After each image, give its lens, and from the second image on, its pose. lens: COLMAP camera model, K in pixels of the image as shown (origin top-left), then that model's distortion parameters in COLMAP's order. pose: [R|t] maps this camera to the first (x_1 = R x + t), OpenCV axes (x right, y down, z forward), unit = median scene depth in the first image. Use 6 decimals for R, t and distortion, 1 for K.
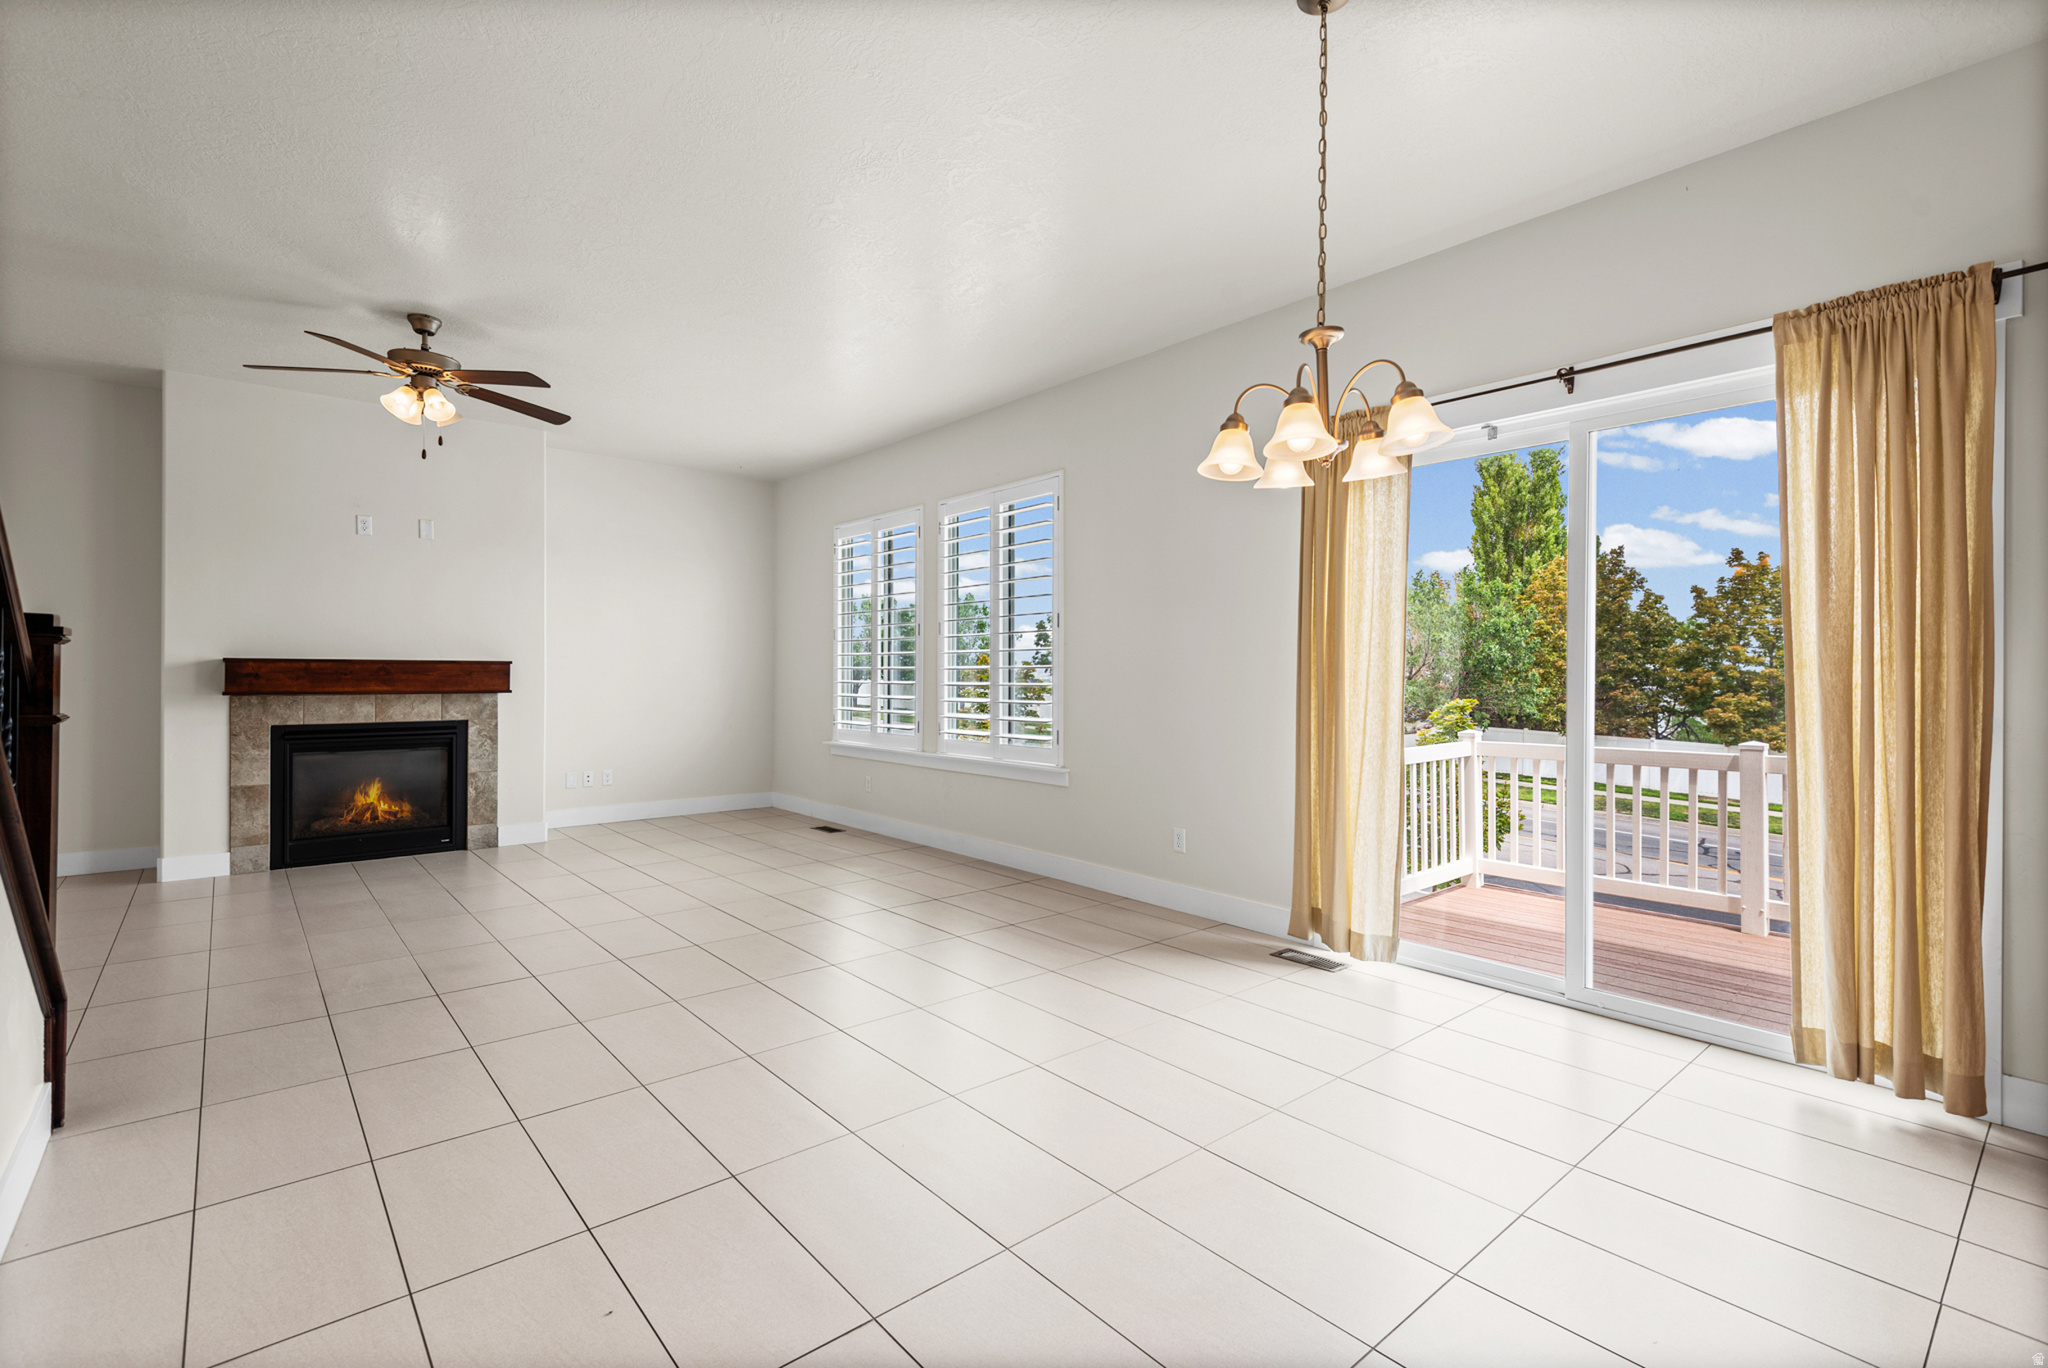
lens RADIAL K [[918.8, 0, 1029.5], [0, 918.8, 699.6], [0, 0, 1]] dist [0.031645, -0.011856]
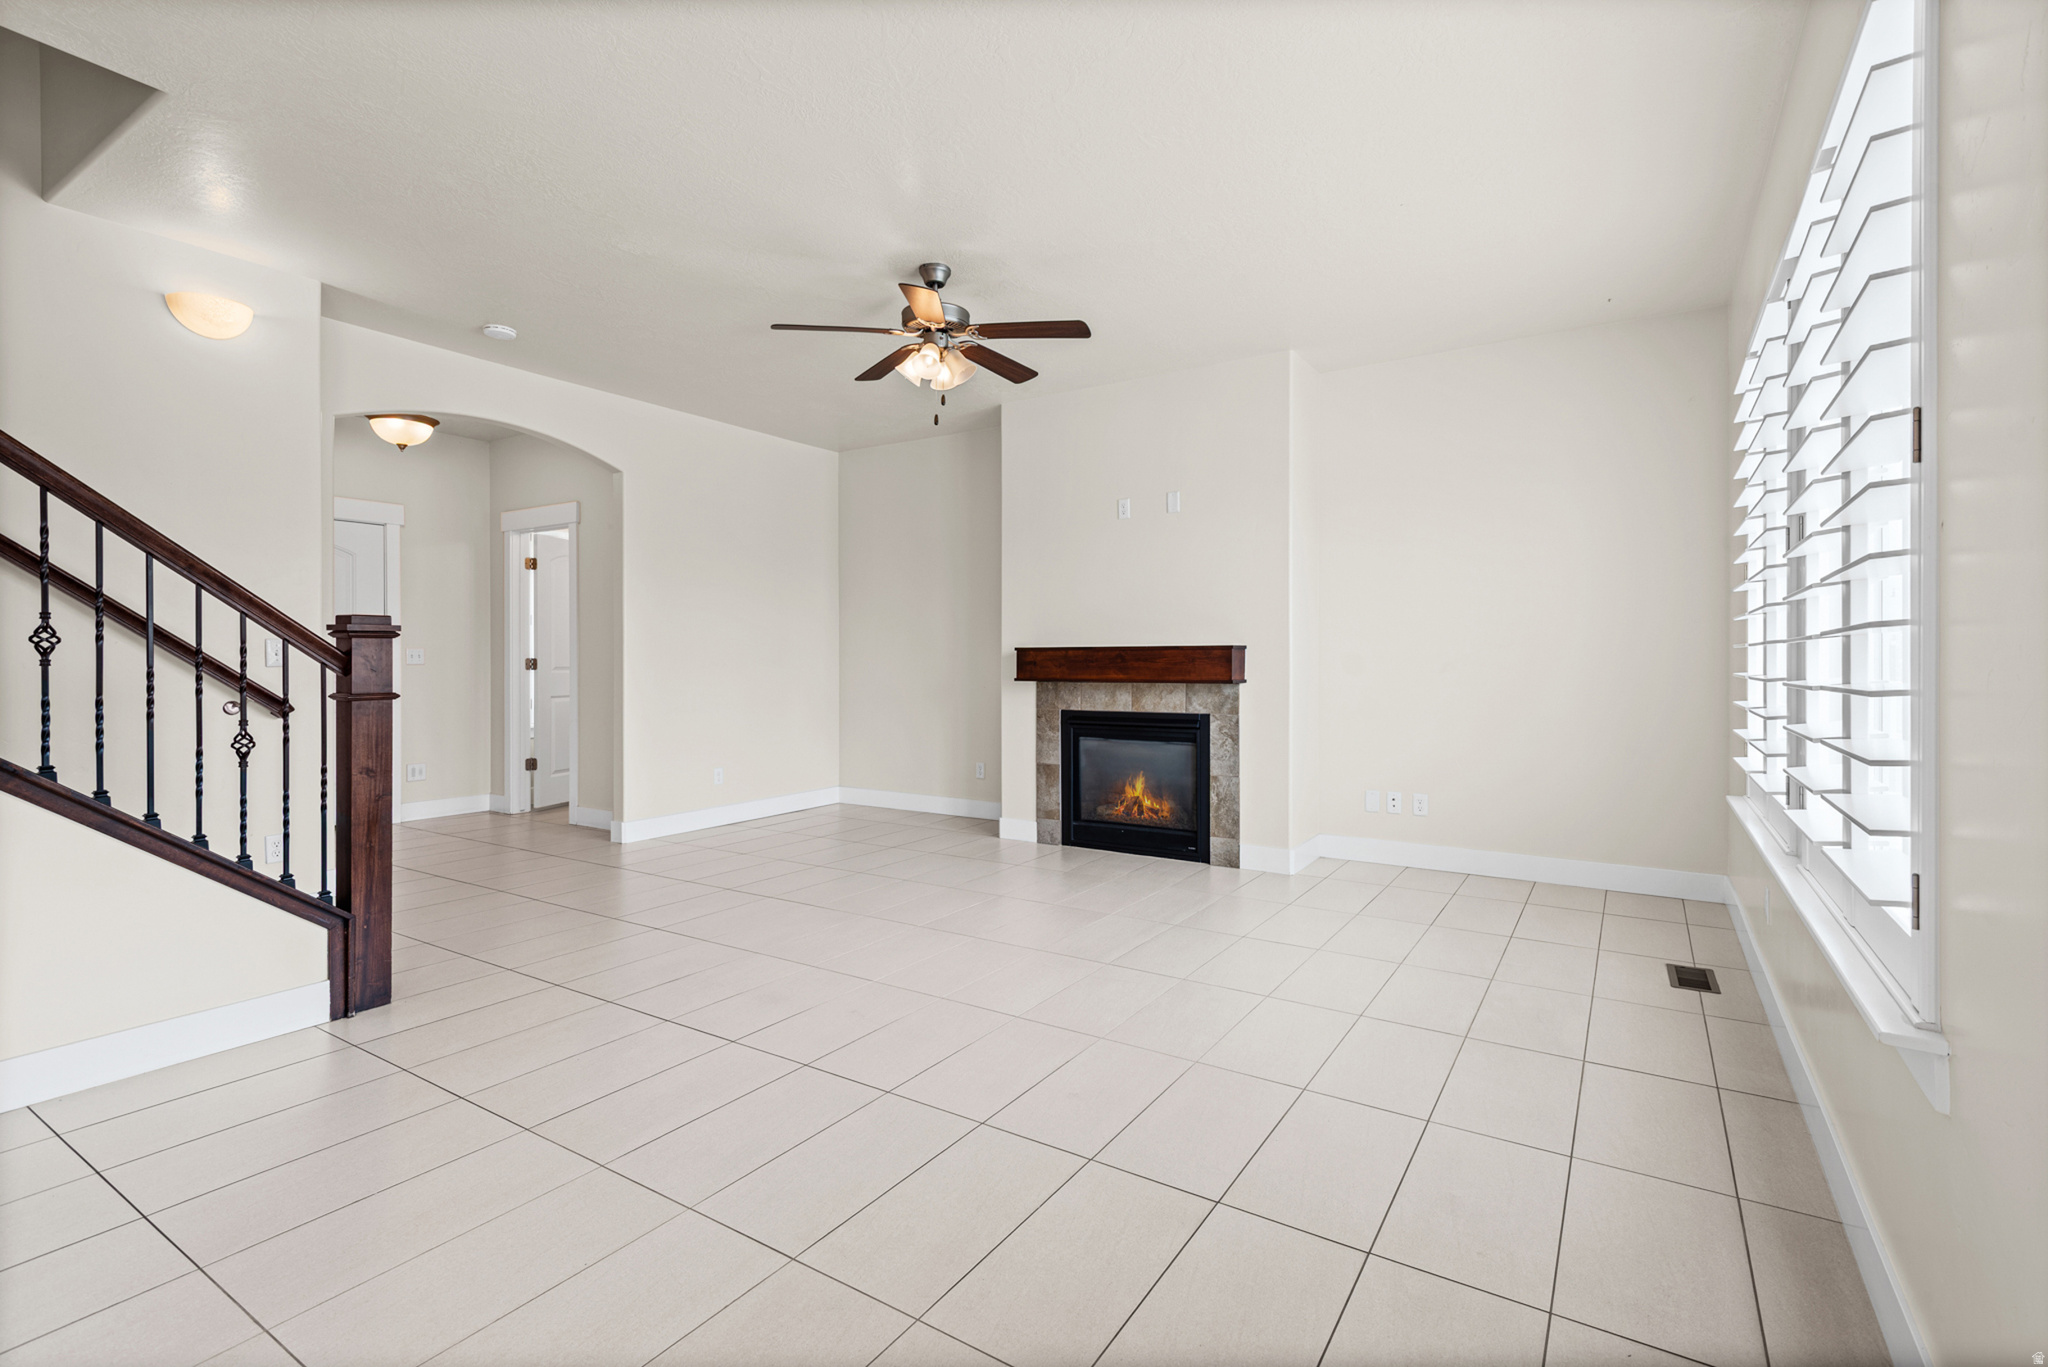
lens RADIAL K [[918.8, 0, 1028.8], [0, 918.8, 662.7], [0, 0, 1]] dist [0.031645, -0.011856]
pose [[0.277844, -0.004073, -0.960617, 0.180167], [-0.023678, 0.999658, -0.011087, -0.013044], [0.960334, 0.025826, 0.277653, 0.629490]]
